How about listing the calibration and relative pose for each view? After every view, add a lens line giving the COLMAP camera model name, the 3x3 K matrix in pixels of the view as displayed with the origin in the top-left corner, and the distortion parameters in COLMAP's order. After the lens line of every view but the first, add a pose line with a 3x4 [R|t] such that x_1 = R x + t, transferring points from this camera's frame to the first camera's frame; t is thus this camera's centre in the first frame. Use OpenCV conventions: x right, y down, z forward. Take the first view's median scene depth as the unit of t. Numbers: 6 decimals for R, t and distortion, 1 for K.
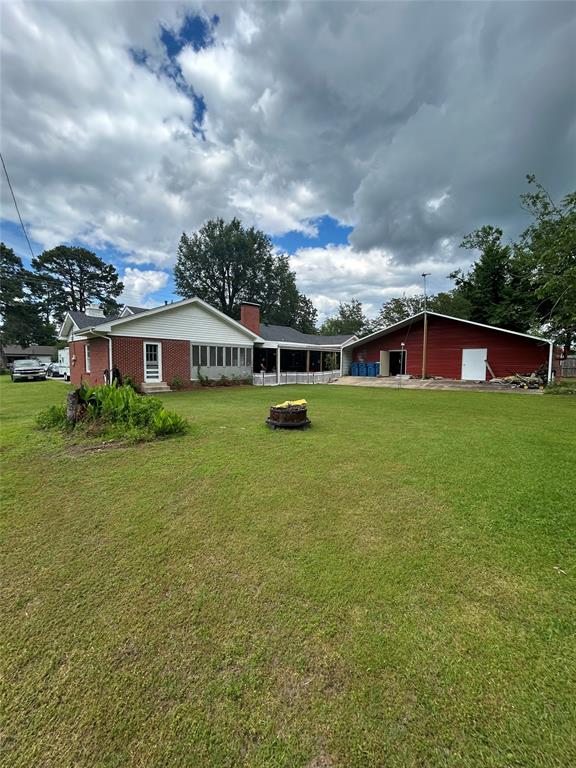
lens RADIAL K [[309.4, 0, 286.6], [0, 309.4, 382.4], [0, 0, 1]] dist [-0.009429, 0.000238]
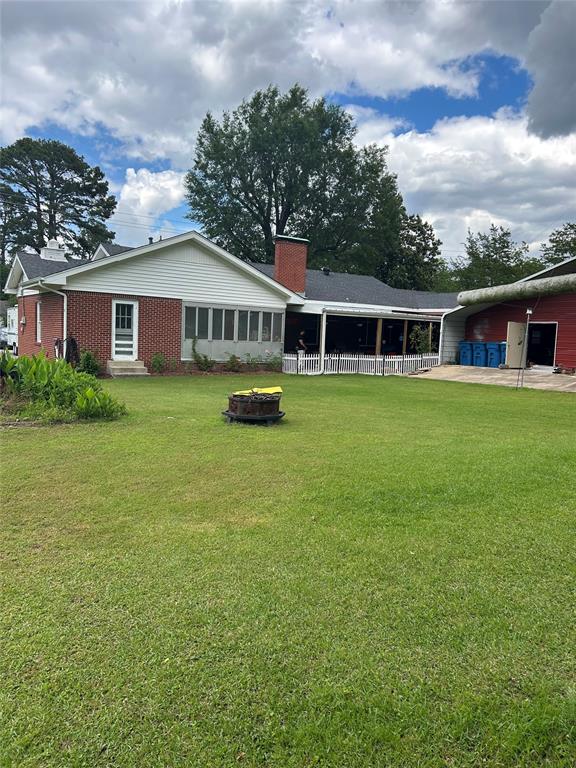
lens RADIAL K [[579.6, 0, 284.1], [0, 579.6, 385.8], [0, 0, 1]] dist [0.038973, -0.060818]
pose [[0.976518, 0.048202, -0.209972, 0.123694], [-0.044351, 0.998751, 0.023015, 0.007092], [0.210819, -0.013162, 0.977436, -0.115387]]
